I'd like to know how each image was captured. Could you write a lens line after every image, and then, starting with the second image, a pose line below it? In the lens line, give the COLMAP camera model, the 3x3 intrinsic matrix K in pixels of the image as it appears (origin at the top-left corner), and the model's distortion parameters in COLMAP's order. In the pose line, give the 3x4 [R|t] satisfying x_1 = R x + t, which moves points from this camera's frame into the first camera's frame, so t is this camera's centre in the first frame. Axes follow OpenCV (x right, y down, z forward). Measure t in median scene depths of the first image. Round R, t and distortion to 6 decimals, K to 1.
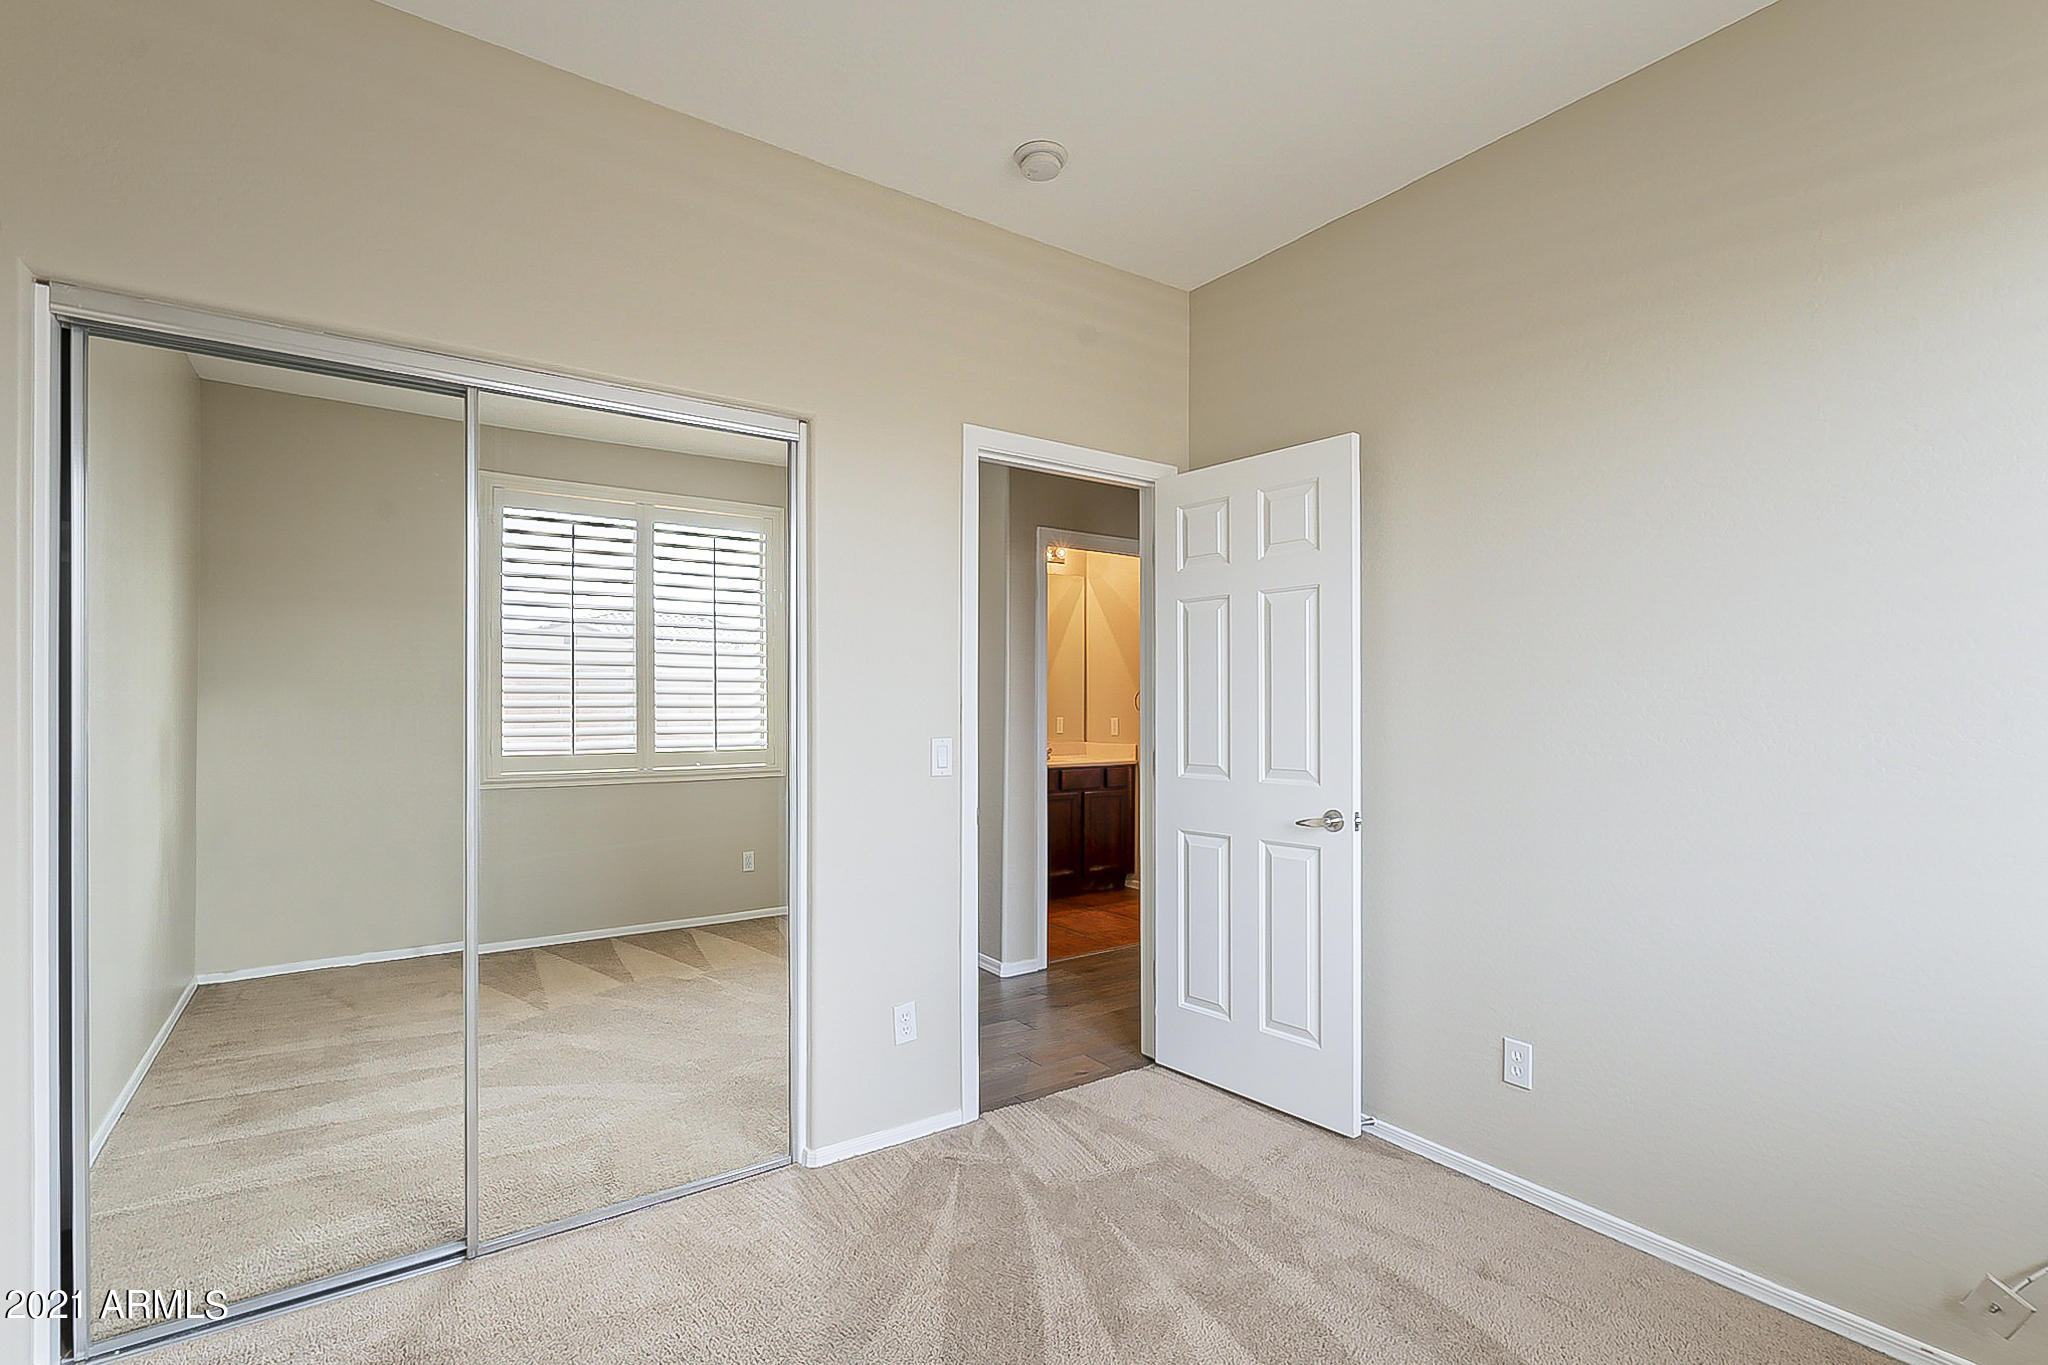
lens RADIAL K [[945.4, 0, 1023.4], [0, 945.4, 698.2], [0, 0, 1]] dist [-0.003387, -0.000206]
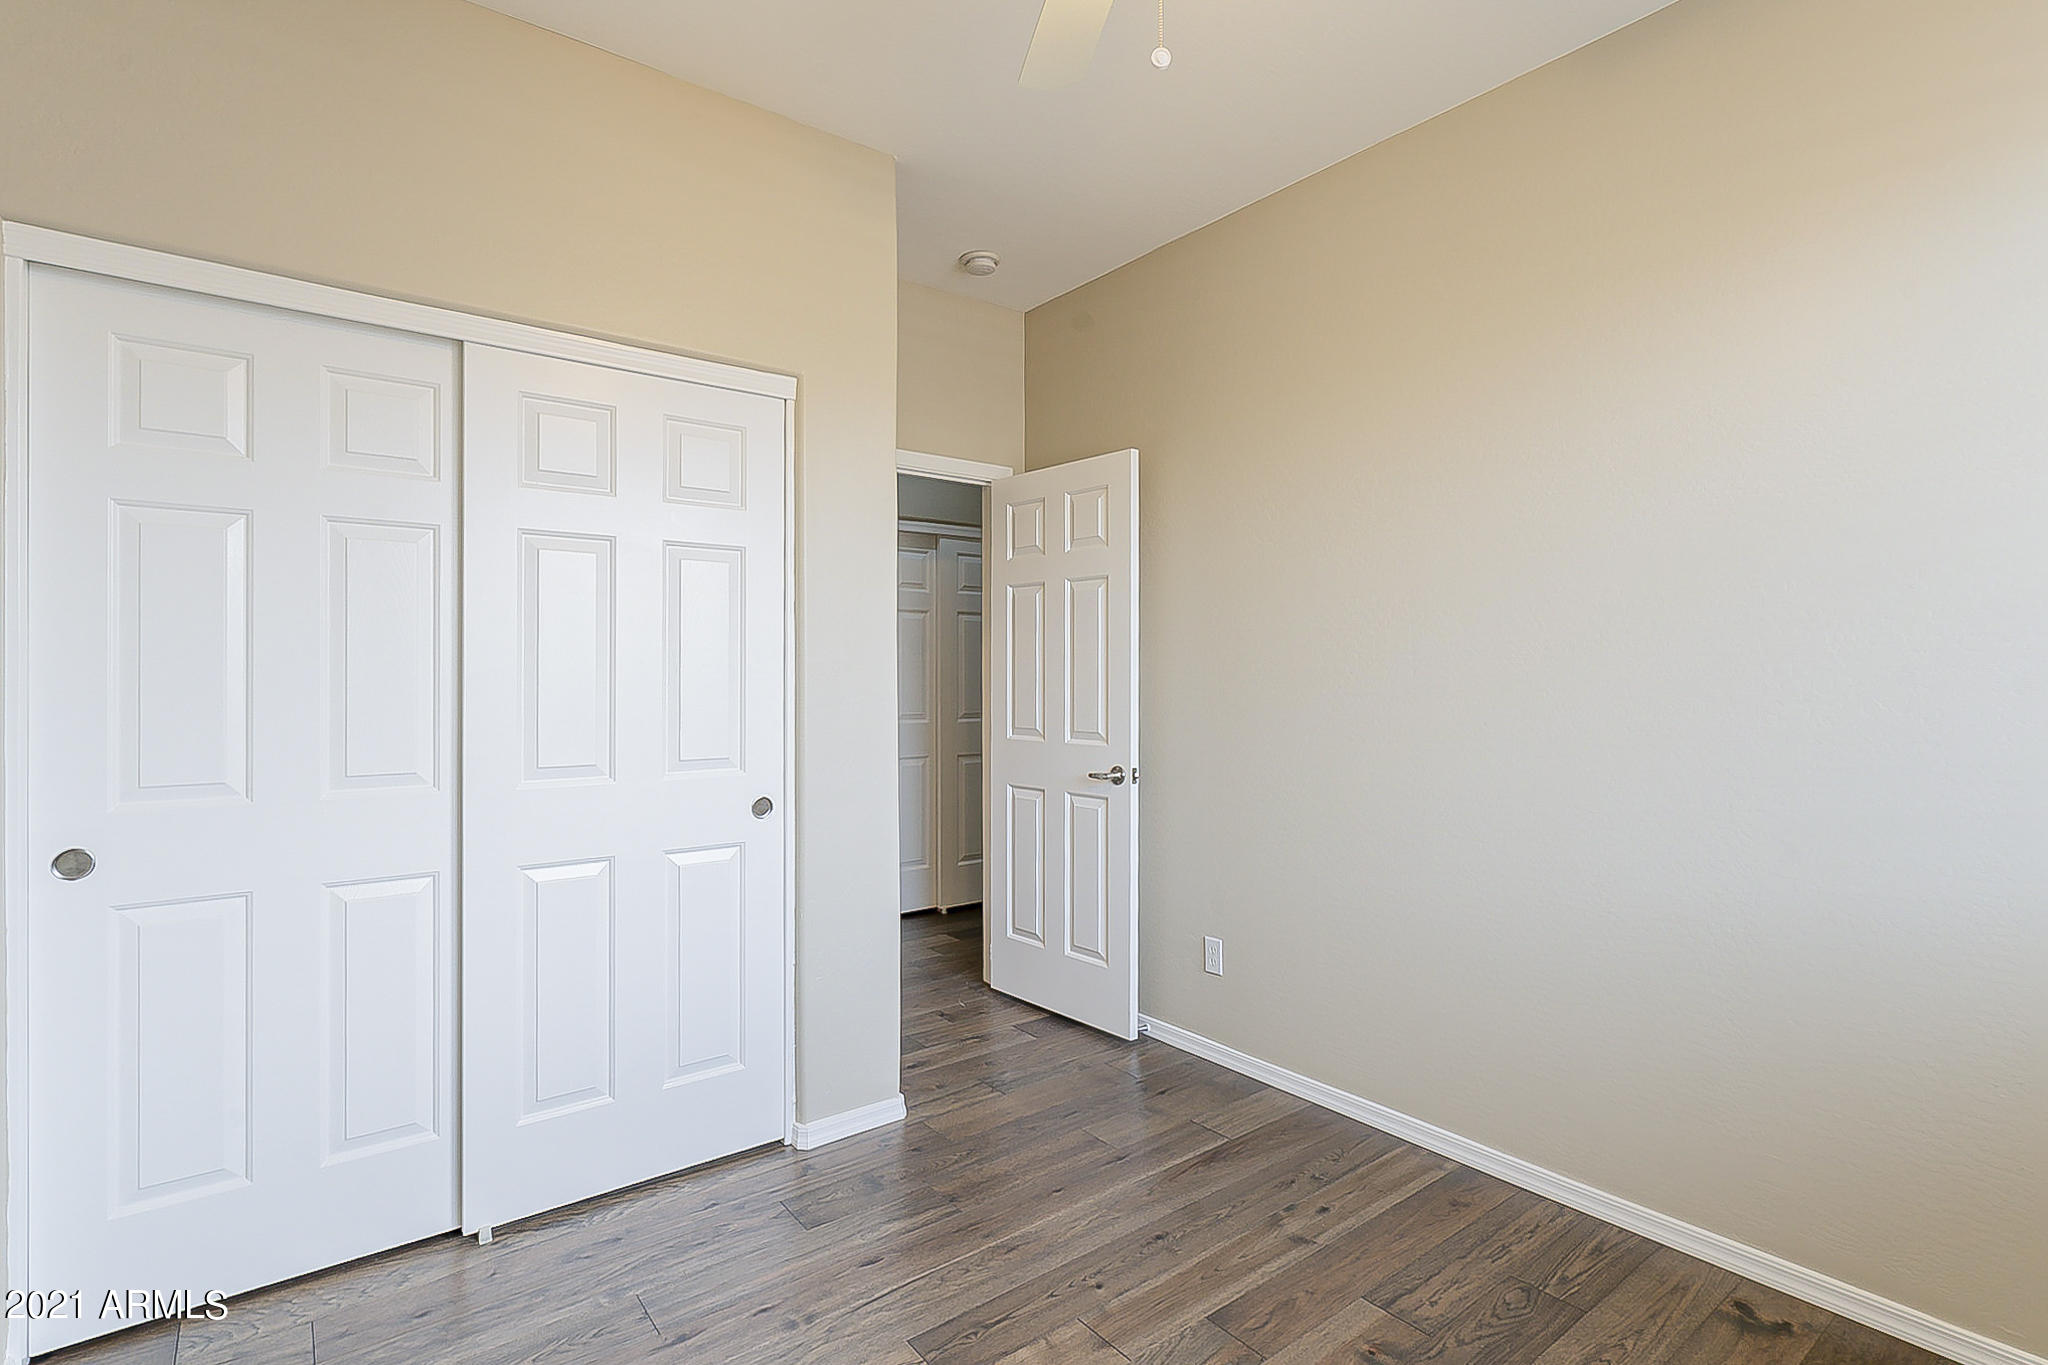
lens RADIAL K [[945.4, 0, 1024.1], [0, 945.4, 675.4], [0, 0, 1]] dist [-0.003387, -0.000206]
pose [[0.998824, 0.006292, 0.048073, 0.132571], [-0.006668, 0.999948, 0.007659, -0.003199], [-0.048022, -0.007970, 0.998814, -0.157616]]
